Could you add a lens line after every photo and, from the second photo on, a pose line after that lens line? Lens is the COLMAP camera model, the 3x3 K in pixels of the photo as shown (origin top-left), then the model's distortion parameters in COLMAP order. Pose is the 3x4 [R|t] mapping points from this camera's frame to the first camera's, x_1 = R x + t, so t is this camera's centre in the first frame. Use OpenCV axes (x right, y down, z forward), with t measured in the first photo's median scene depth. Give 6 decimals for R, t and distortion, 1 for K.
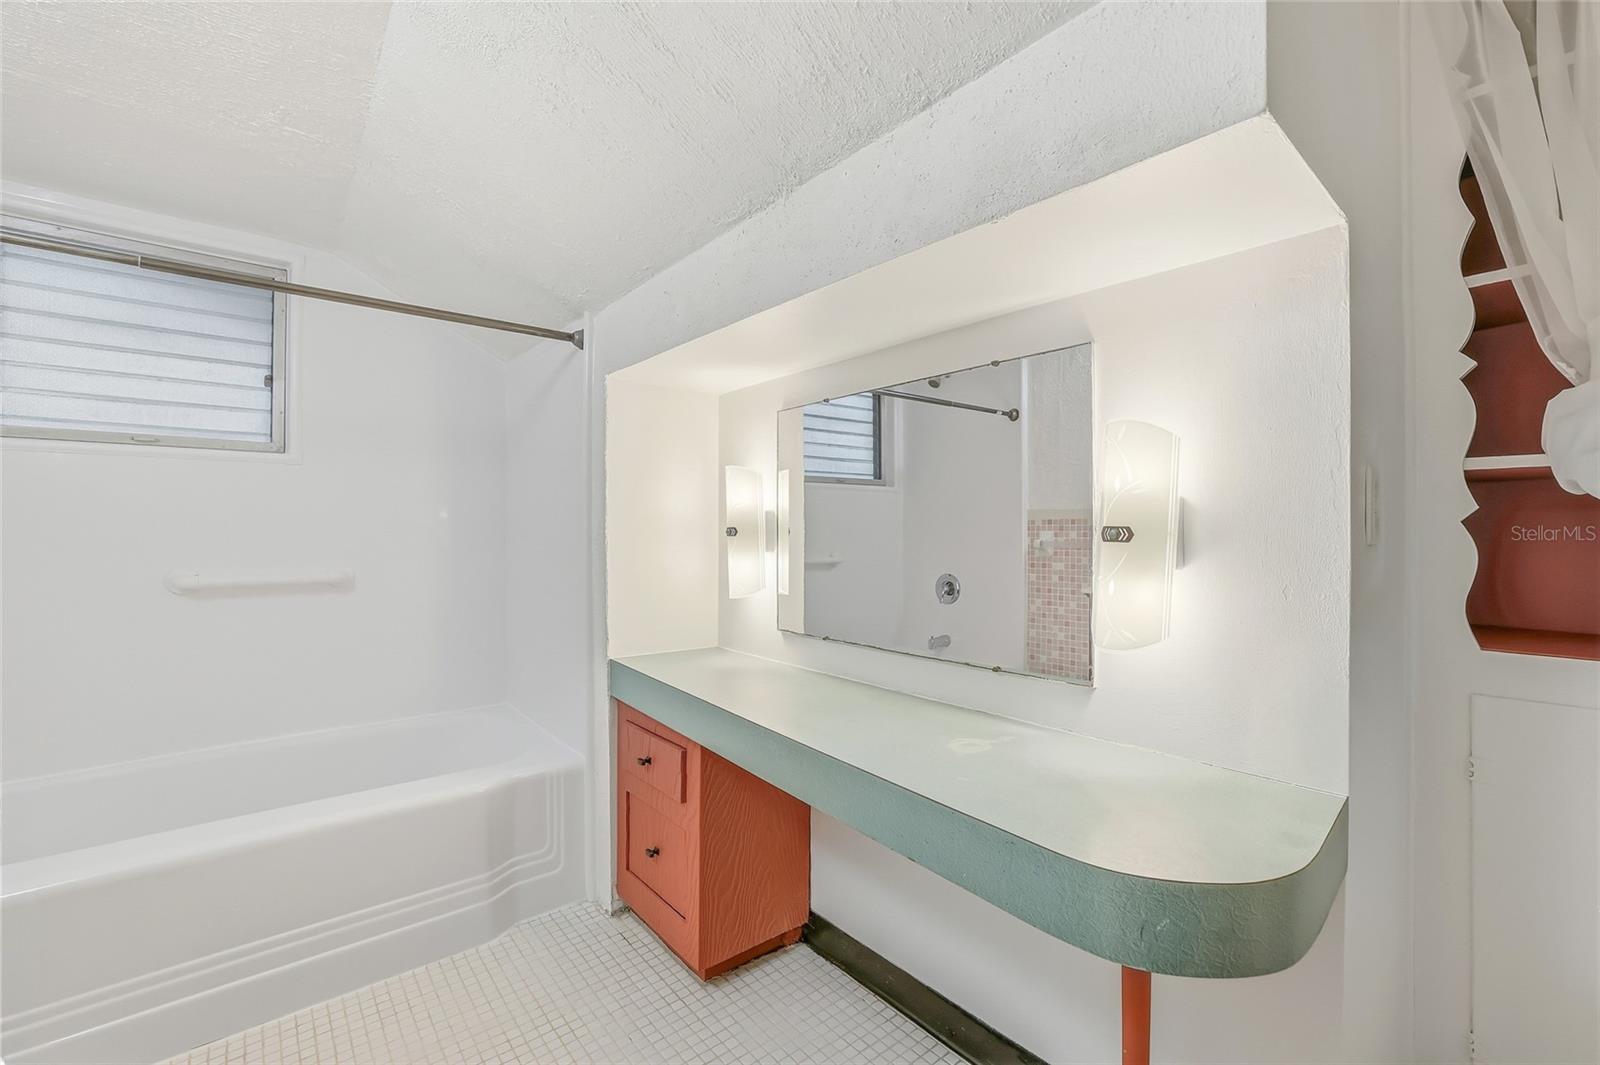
lens RADIAL K [[689.0, 0, 807.4], [0, 689.0, 530.4], [0, 0, 1]] dist [-0.039419, 0.013329]
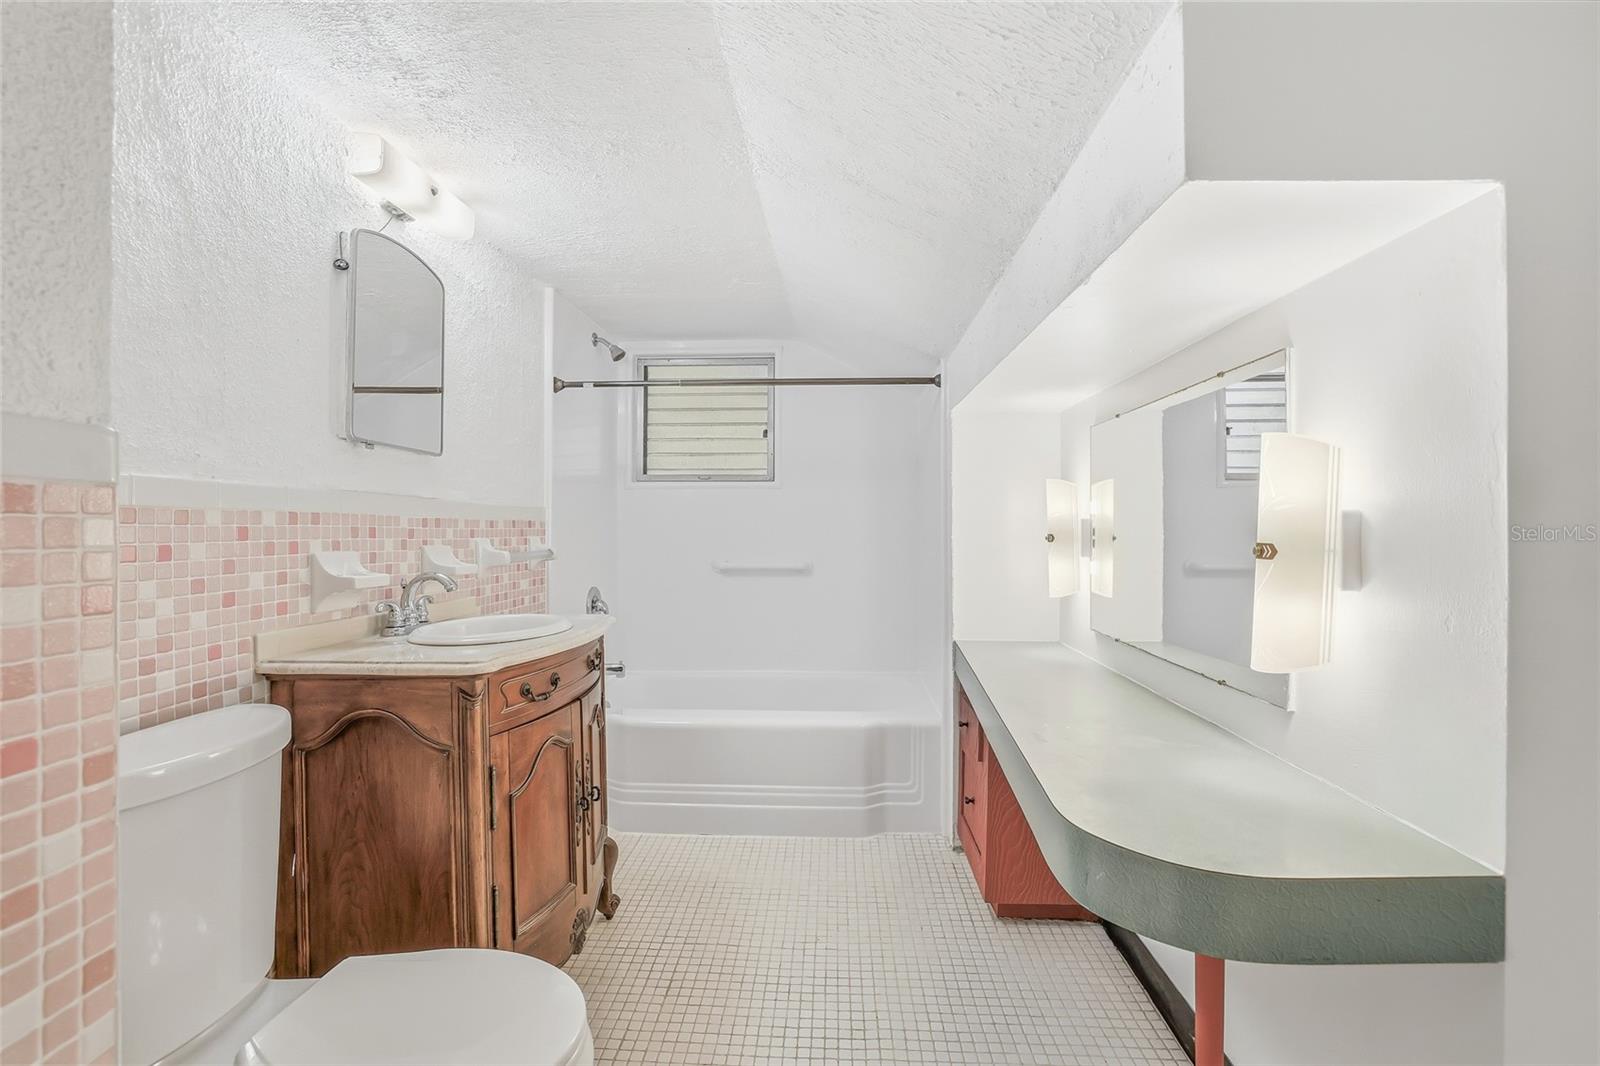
lens RADIAL K [[689.0, 0, 794.0], [0, 689.0, 532.3], [0, 0, 1]] dist [-0.039419, 0.013329]
pose [[0.735312, 0.006127, -0.677701, 0.339362], [-0.002026, 0.999975, 0.006841, -0.014311], [0.677725, -0.003657, 0.735306, -0.099112]]
